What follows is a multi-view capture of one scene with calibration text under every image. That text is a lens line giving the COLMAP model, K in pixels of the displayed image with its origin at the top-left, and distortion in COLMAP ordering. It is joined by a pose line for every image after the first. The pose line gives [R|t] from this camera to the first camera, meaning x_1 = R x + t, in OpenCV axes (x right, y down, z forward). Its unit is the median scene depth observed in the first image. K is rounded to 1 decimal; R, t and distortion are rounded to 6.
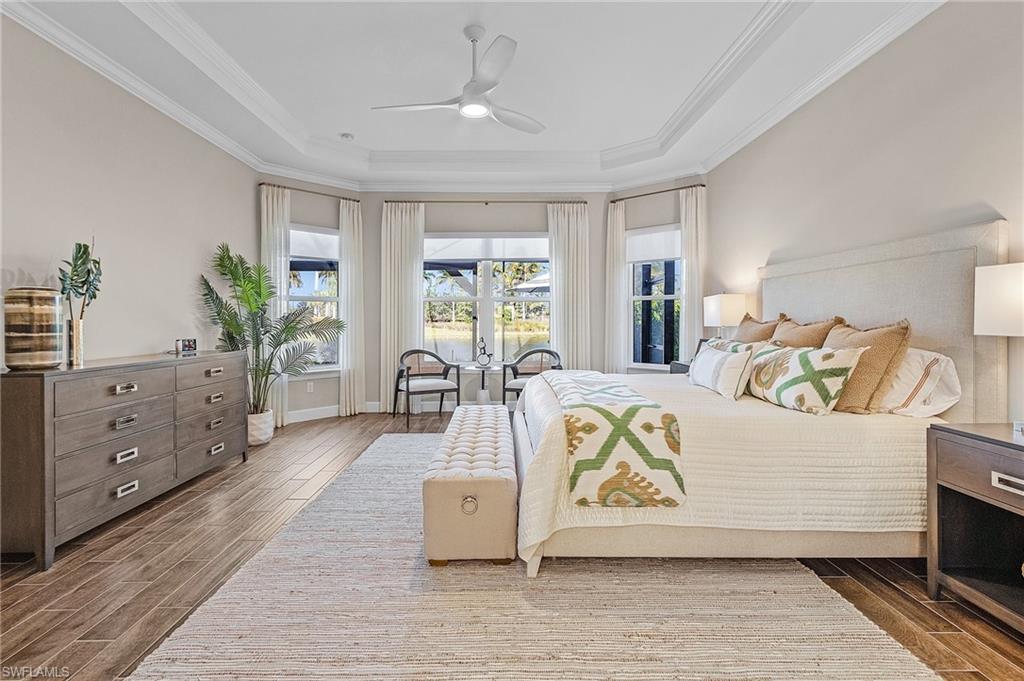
lens RADIAL K [[479.2, 0, 500.7], [0, 479.2, 322.4], [0, 0, 1]] dist [0.003306, 0.000202]
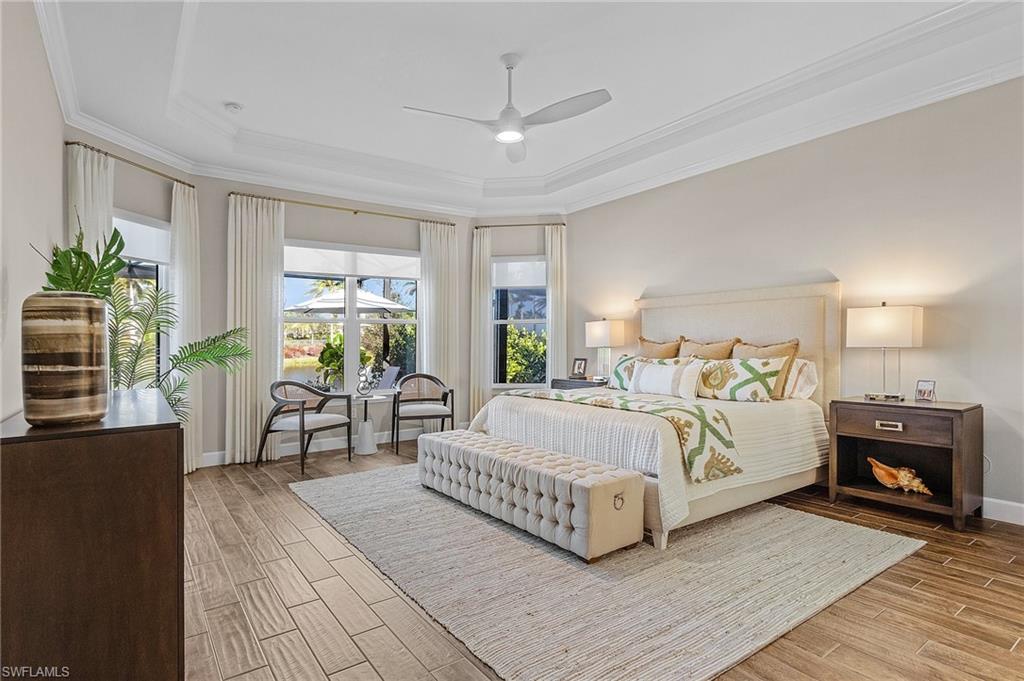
lens RADIAL K [[523.9, 0, 508.7], [0, 523.9, 348.2], [0, 0, 1]] dist [0.006536, -0.002106]
pose [[0.820223, -0.013481, 0.571884, -0.877359], [0.012538, 0.999906, 0.005588, 0.002152], [-0.571906, 0.002587, 0.820315, 0.105232]]
